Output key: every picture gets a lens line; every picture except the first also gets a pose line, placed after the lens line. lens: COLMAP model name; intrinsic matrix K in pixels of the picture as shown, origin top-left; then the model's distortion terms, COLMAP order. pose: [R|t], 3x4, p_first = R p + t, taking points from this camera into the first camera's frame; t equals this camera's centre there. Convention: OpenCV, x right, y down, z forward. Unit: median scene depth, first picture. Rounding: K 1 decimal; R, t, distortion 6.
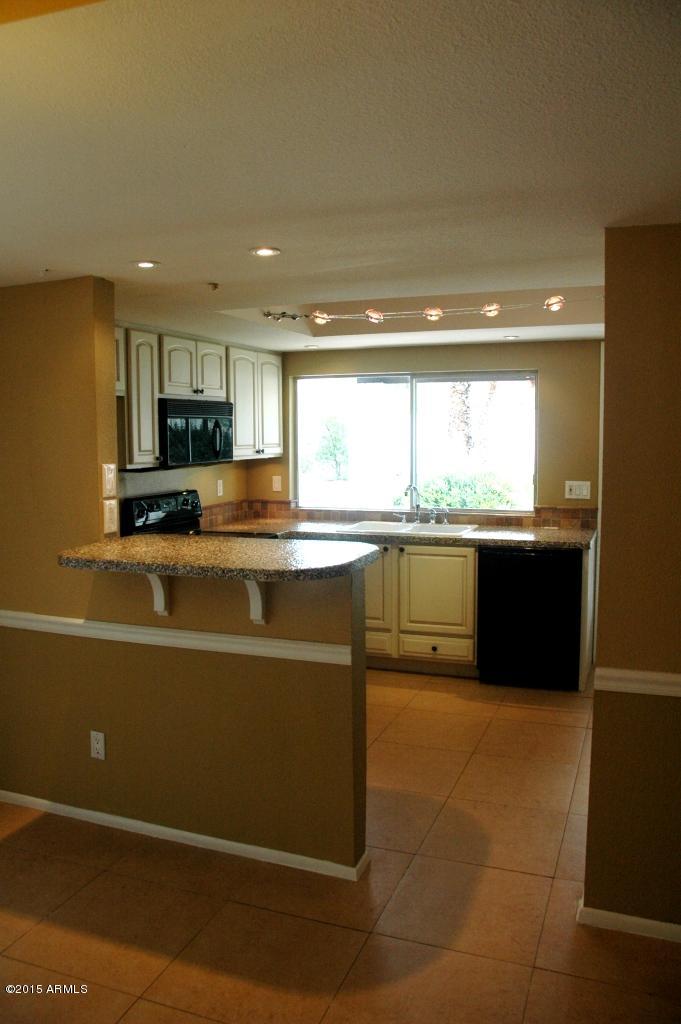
lens RADIAL K [[805.1, 0, 337.2], [0, 805.1, 508.6], [0, 0, 1]] dist [-0.159182, 0.149864]
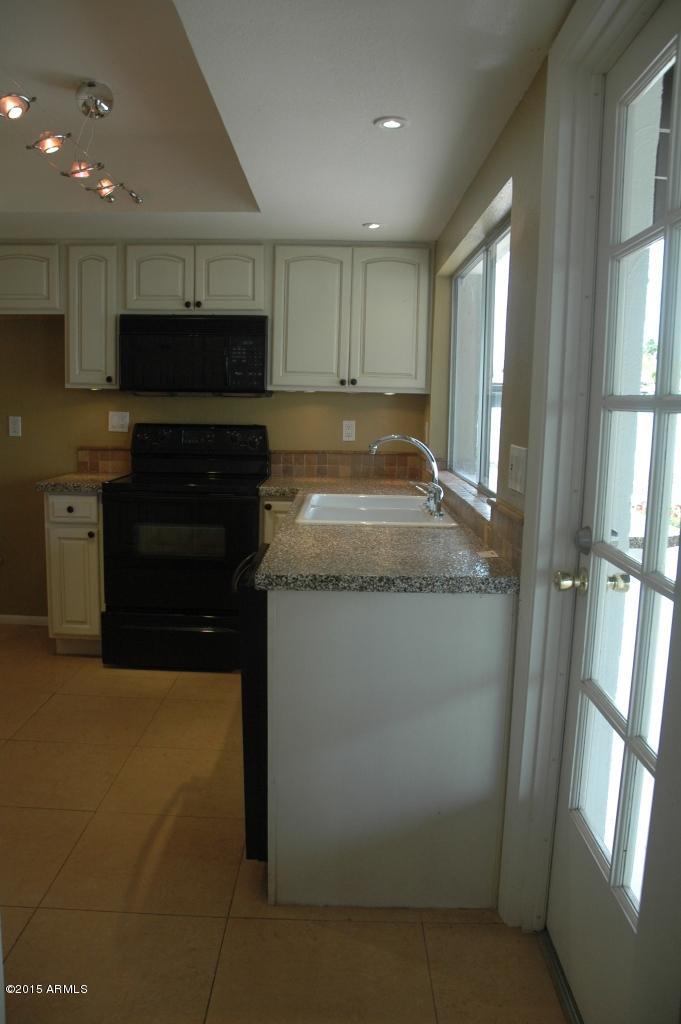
lens RADIAL K [[805.1, 0, 341.8], [0, 805.1, 510.6], [0, 0, 1]] dist [-0.159182, 0.149864]
pose [[0.357014, 0.138611, -0.923758, 0.628796], [-0.113747, 0.988021, 0.104293, -0.032344], [0.927148, 0.067841, 0.368504, 0.770505]]
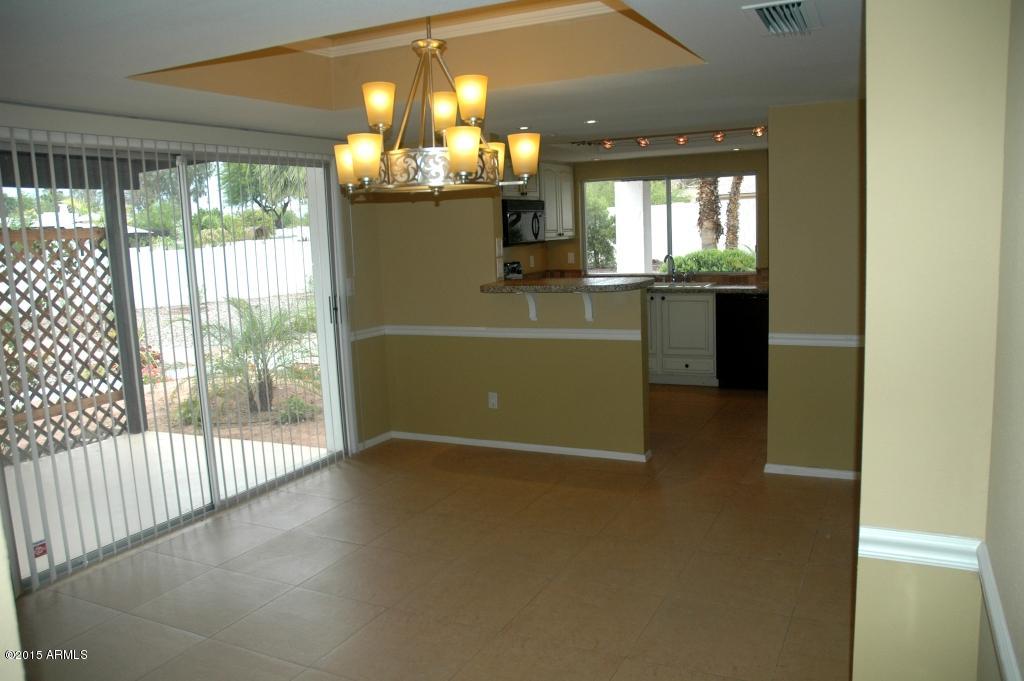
lens RADIAL K [[805.1, 0, 520.7], [0, 805.1, 344.2], [0, 0, 1]] dist [-0.159182, 0.149864]
pose [[0.996084, -0.020667, -0.085967, -0.051662], [0.025049, 0.998424, 0.050213, 0.051952], [0.084793, -0.052170, 0.995032, -0.449740]]
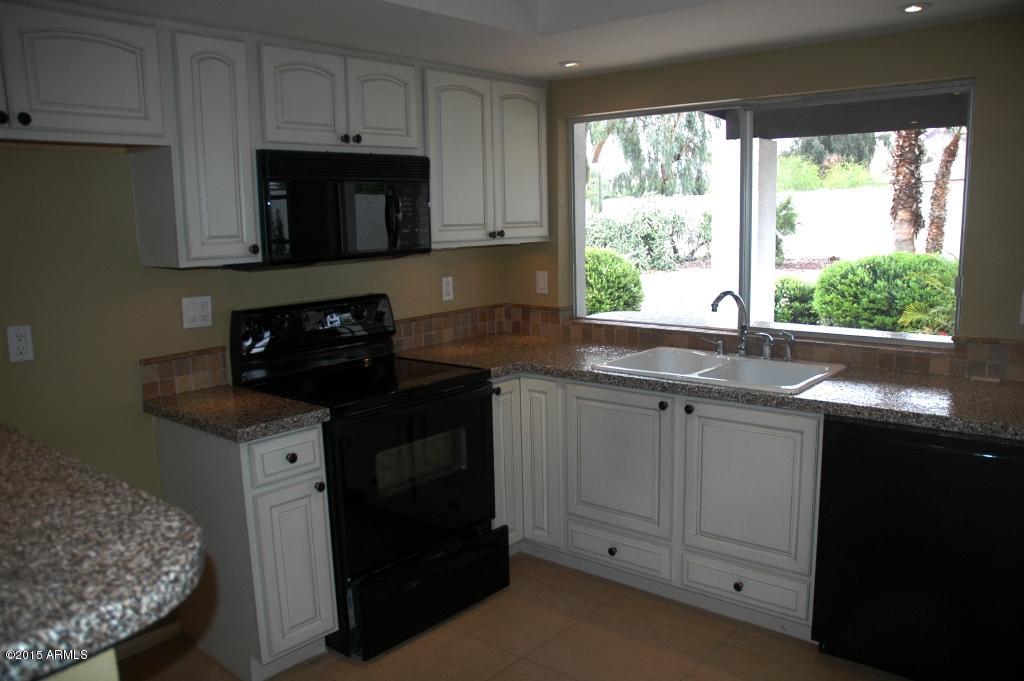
lens RADIAL K [[805.1, 0, 515.2], [0, 805.1, 343.9], [0, 0, 1]] dist [-0.159182, 0.149864]
pose [[0.947808, 0.039354, -0.316404, 0.132574], [-0.017203, 0.997220, 0.072501, -0.031710], [0.318377, -0.063274, 0.945850, 0.408917]]
